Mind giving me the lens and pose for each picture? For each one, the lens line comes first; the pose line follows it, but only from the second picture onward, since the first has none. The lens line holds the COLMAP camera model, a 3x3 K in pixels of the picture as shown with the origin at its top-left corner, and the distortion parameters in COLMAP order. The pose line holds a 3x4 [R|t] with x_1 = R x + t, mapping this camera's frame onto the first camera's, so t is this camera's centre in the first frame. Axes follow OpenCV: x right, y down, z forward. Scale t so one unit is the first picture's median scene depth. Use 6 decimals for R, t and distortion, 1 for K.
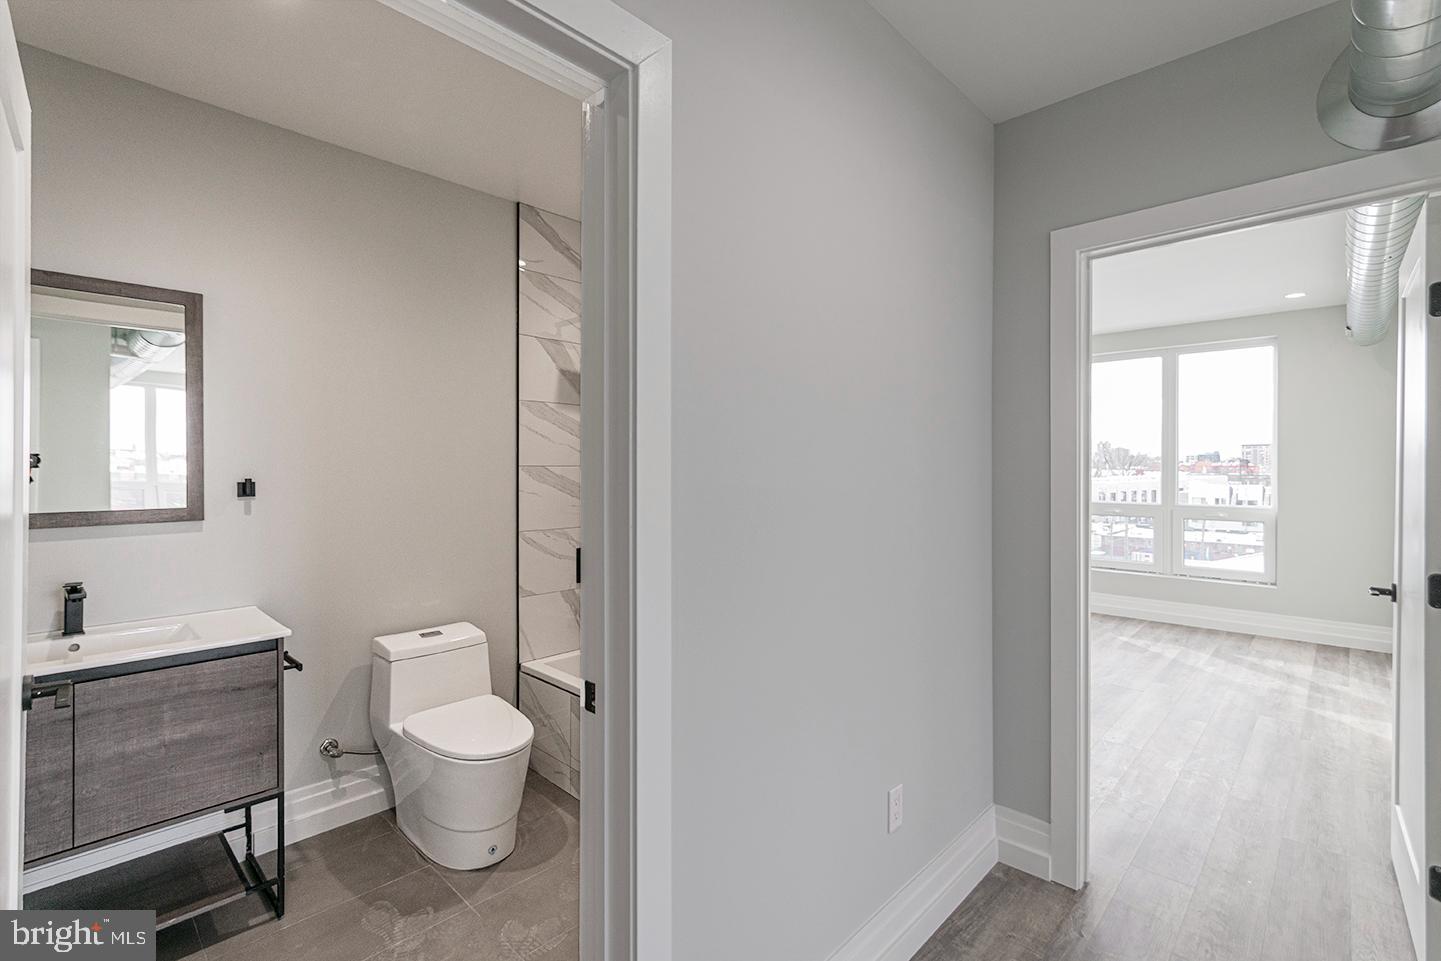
lens RADIAL K [[646.6, 0, 708.4], [0, 646.6, 471.5], [0, 0, 1]] dist [0.001018, -0.000290]
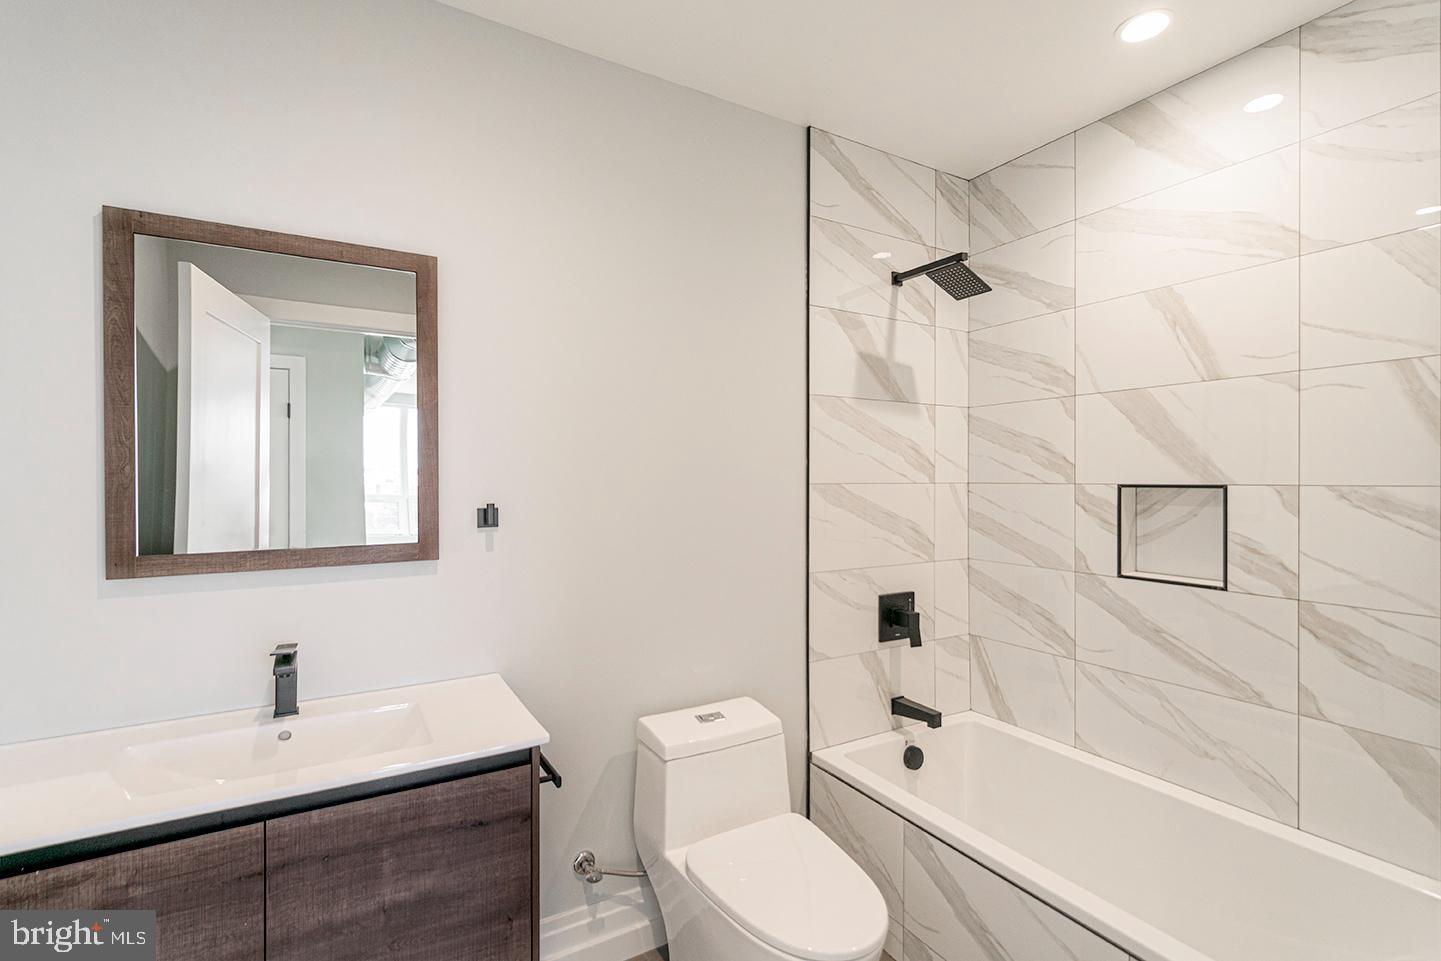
lens RADIAL K [[646.6, 0, 734.4], [0, 646.6, 482.1], [0, 0, 1]] dist [0.001018, -0.000290]
pose [[0.970198, -0.001104, -0.242309, -0.235770], [0.000464, 0.999996, -0.002700, -0.010623], [0.242311, 0.002507, 0.970195, 0.315324]]
